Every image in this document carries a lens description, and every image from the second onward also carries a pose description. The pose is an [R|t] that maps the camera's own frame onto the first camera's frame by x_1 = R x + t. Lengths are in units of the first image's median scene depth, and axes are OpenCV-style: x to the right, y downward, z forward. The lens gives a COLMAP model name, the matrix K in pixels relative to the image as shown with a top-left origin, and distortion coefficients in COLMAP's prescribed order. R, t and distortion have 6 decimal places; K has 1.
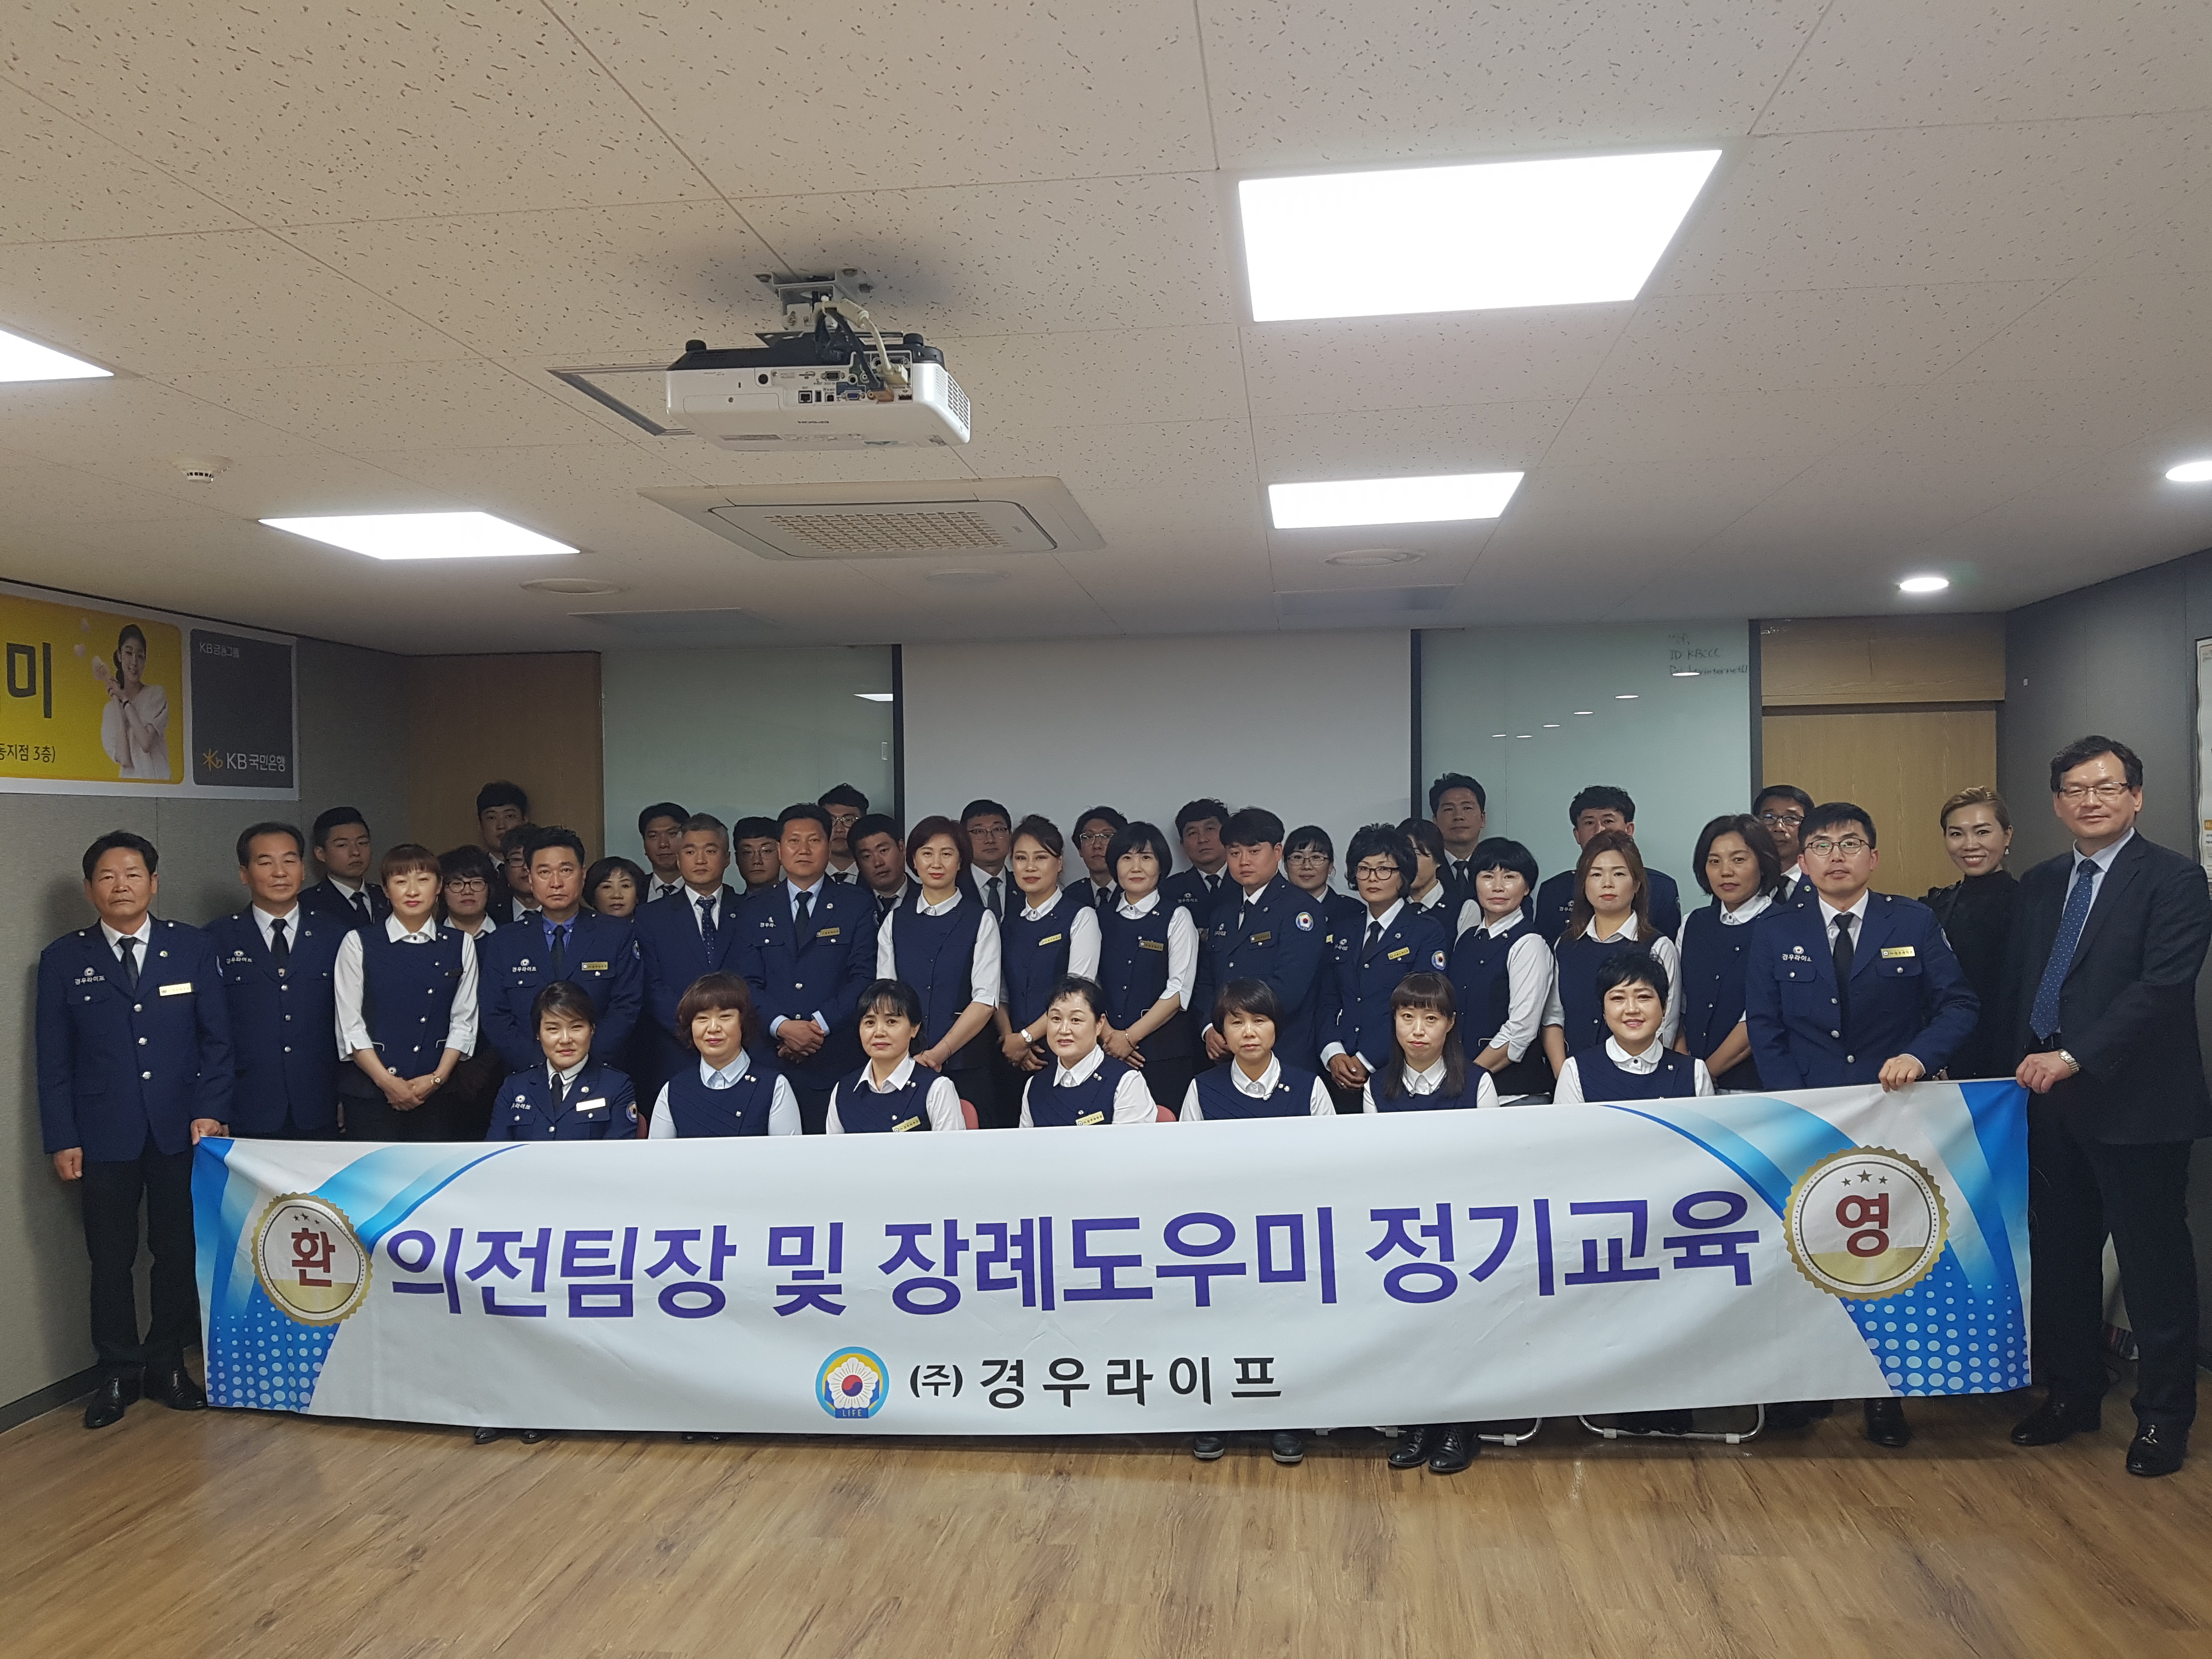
lens RADIAL K [[1697.4, 0, 1115.5], [0, 1697.4, 834.8], [0, 0, 1]] dist [0.123229, -0.244214]
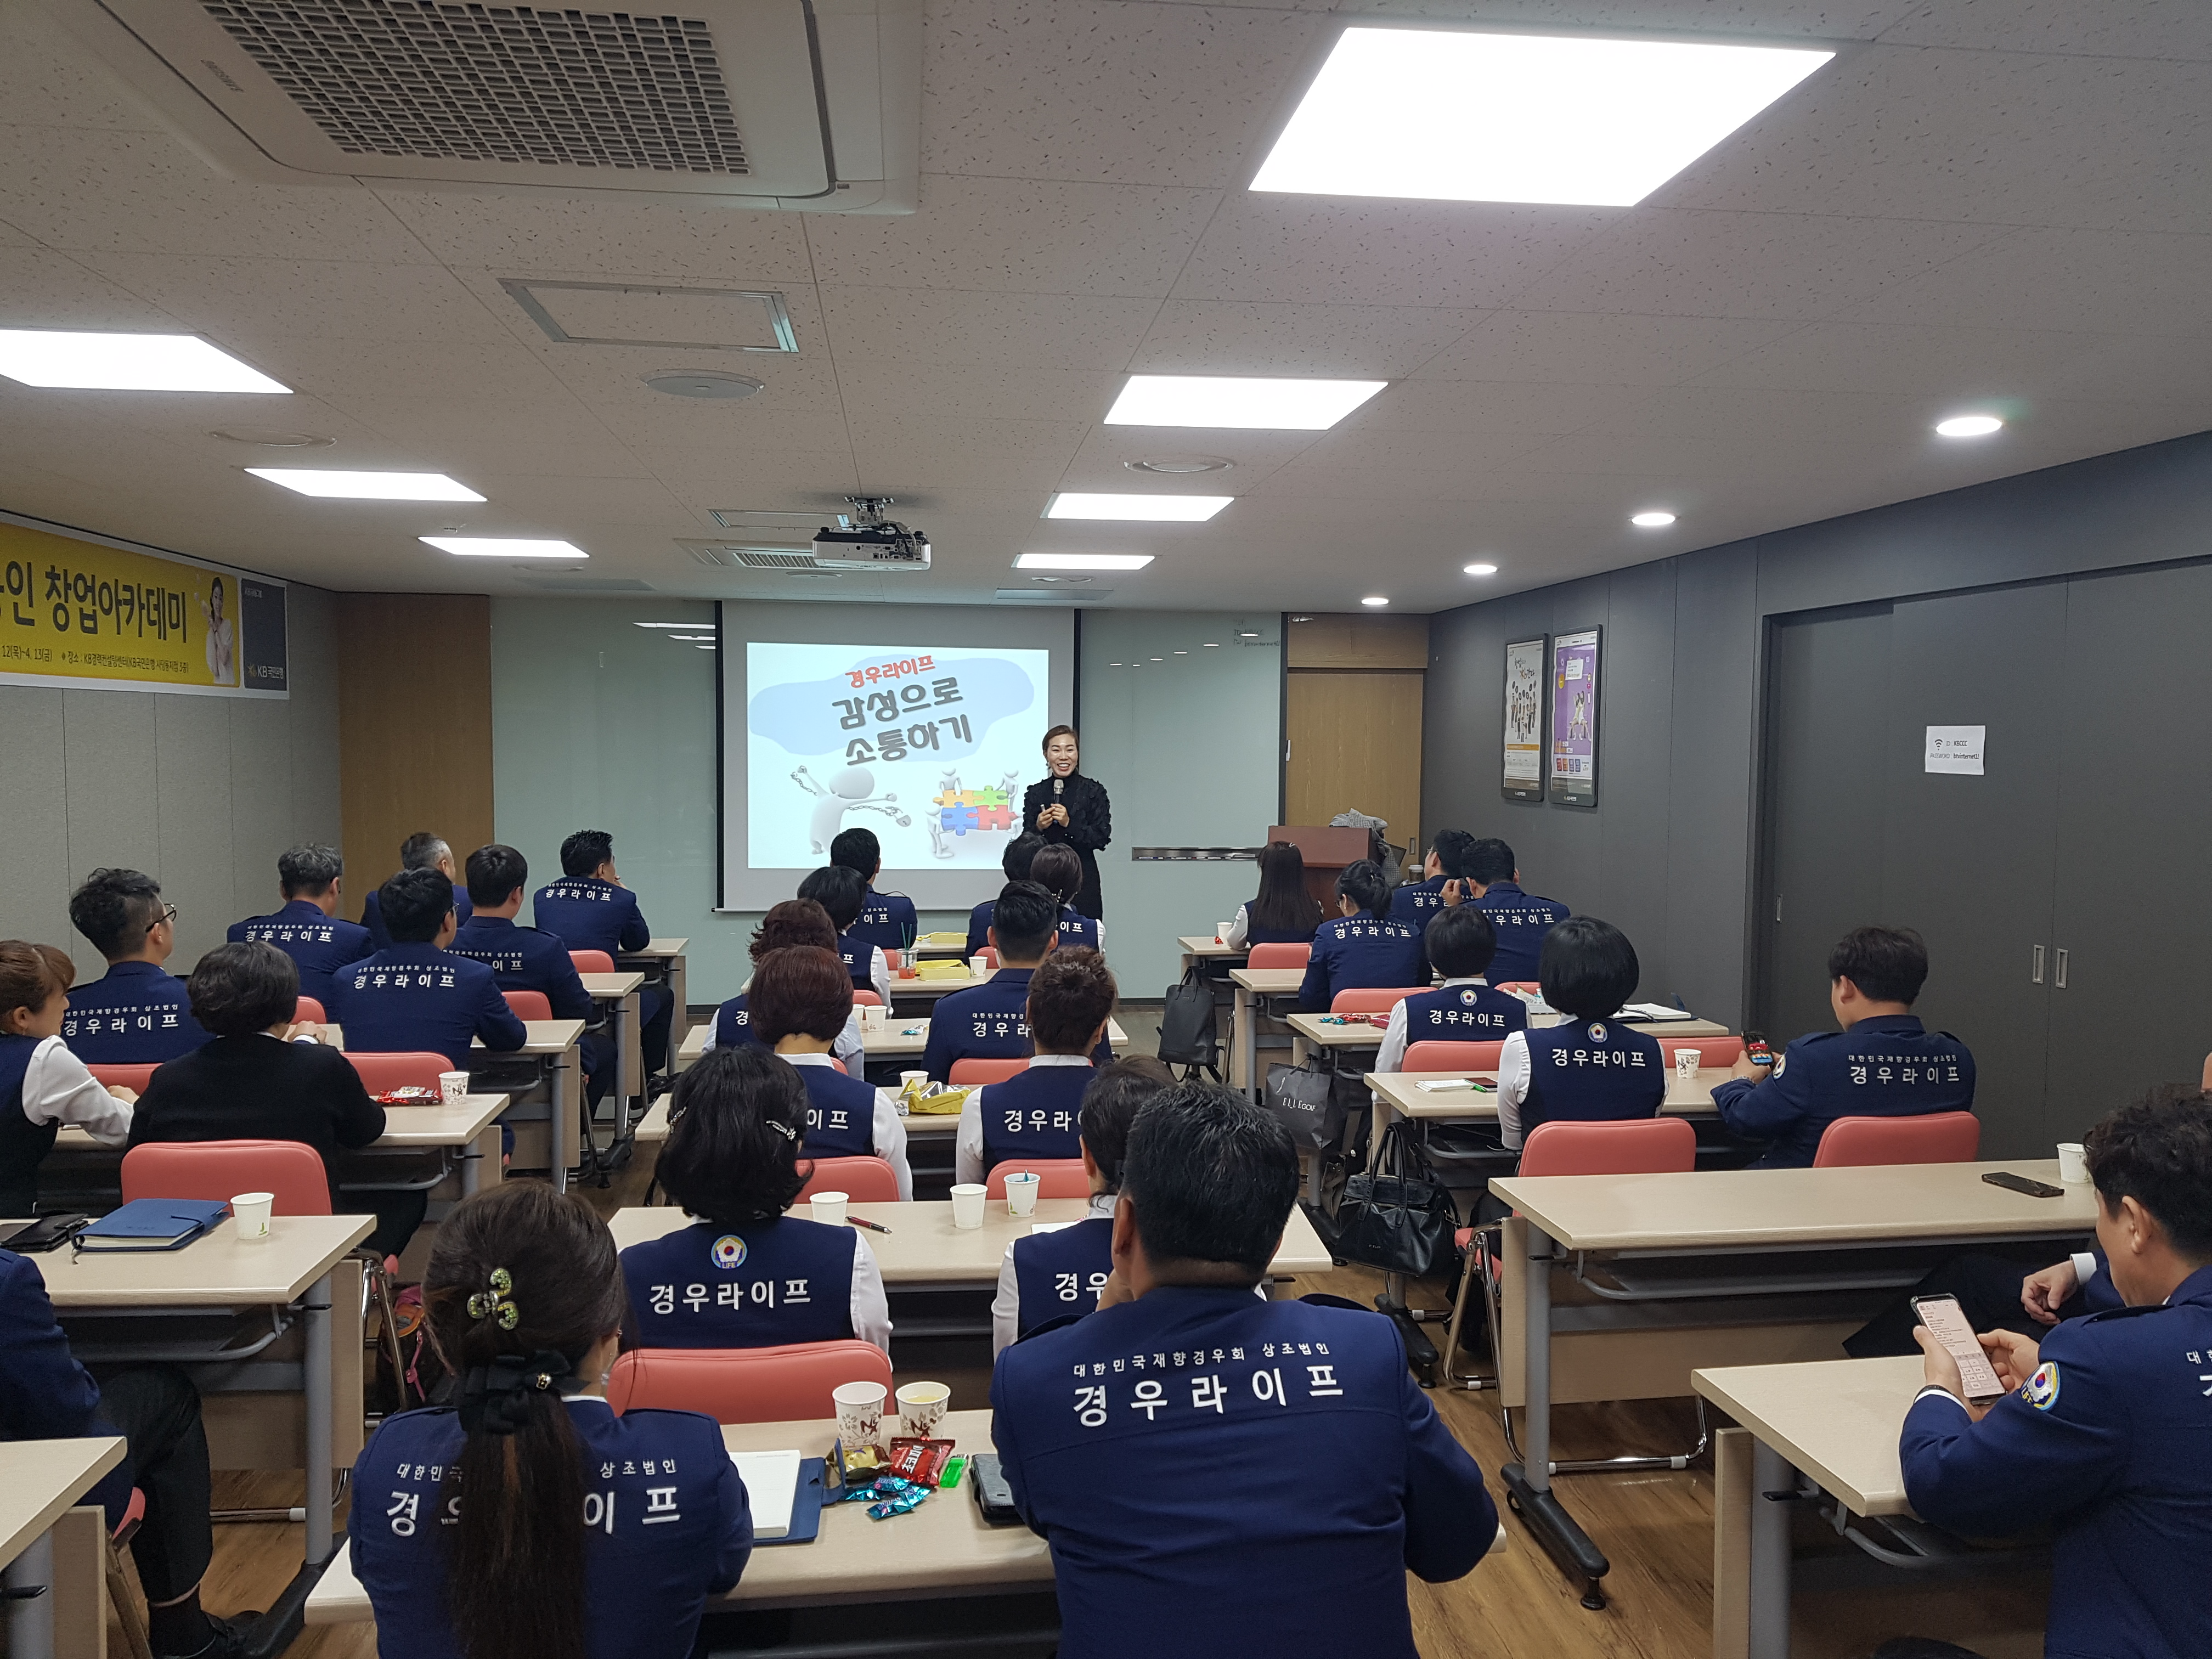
lens RADIAL K [[1697.4, 0, 1115.5], [0, 1697.4, 834.8], [0, 0, 1]] dist [0.123229, -0.244214]
pose [[0.972371, 0.009912, 0.233229, -0.173176], [-0.023235, 0.998246, 0.054447, -0.002219], [-0.232280, -0.058362, 0.970896, -0.599511]]
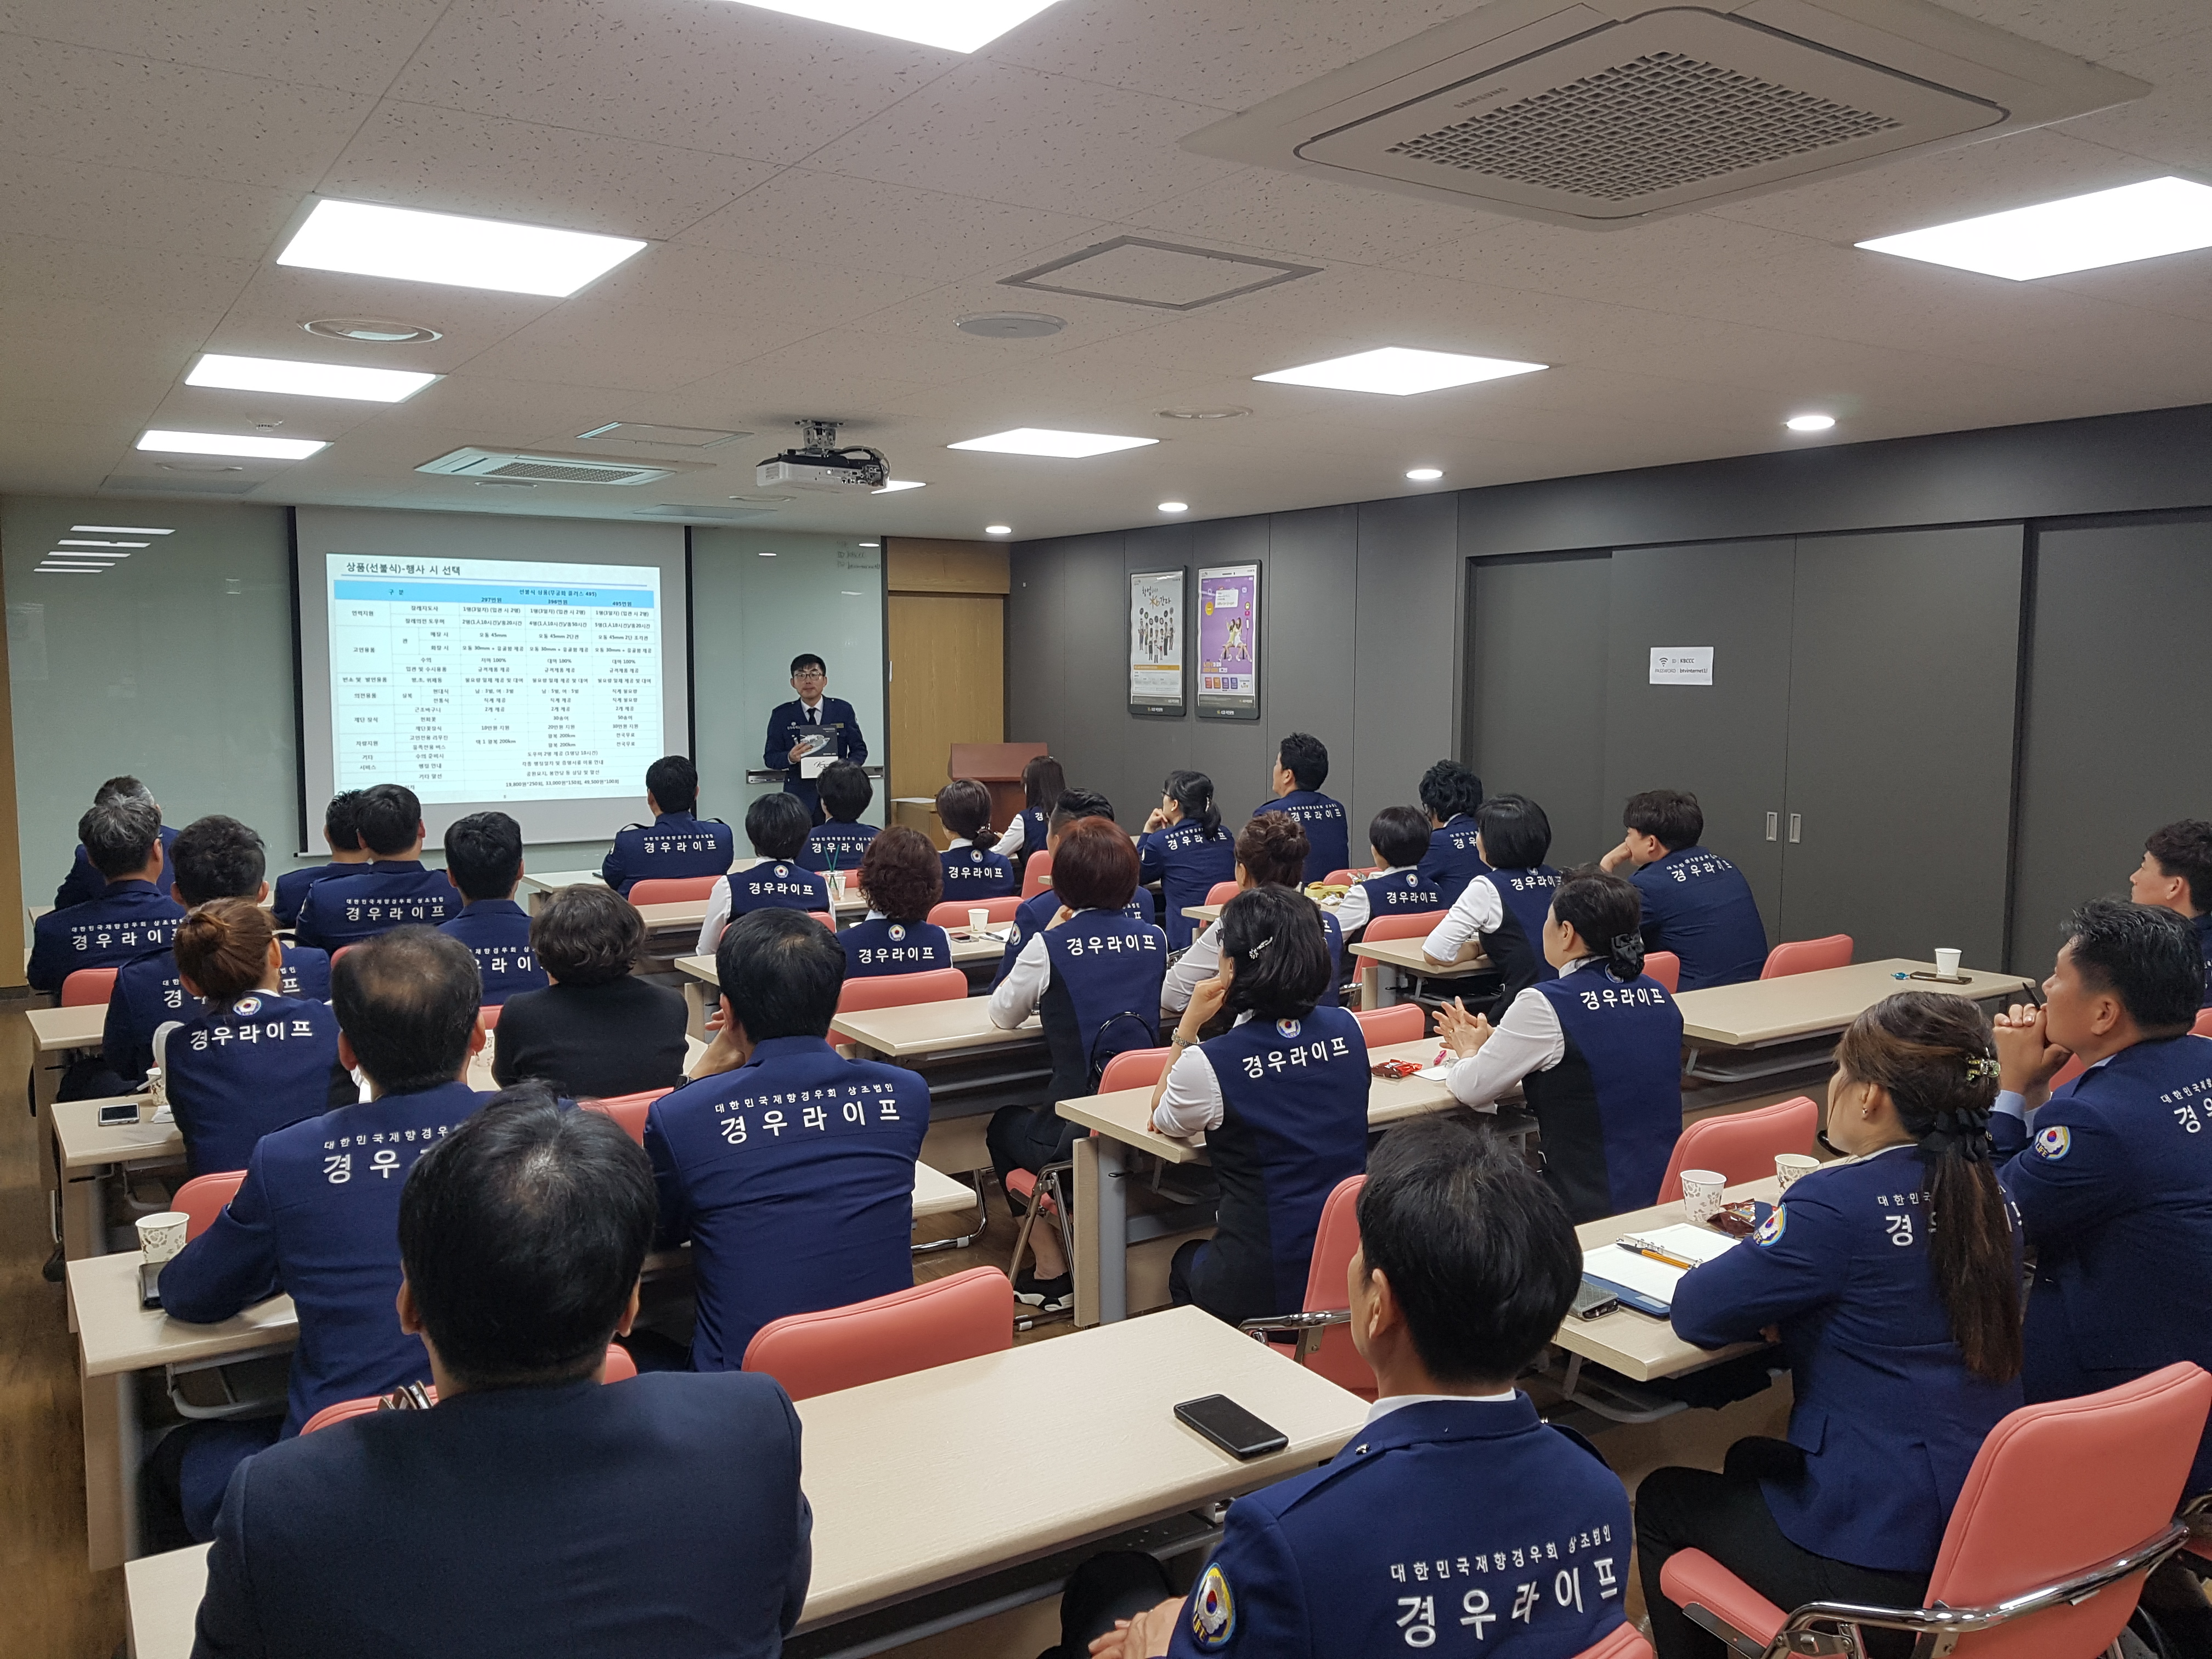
lens RADIAL K [[1697.4, 0, 1115.5], [0, 1697.4, 834.8], [0, 0, 1]] dist [0.123229, -0.244214]
pose [[0.778268, -0.046269, 0.626225, -0.575372], [-0.015142, 0.995609, 0.092379, 0.004724], [-0.627750, -0.081378, 0.774150, -0.490784]]
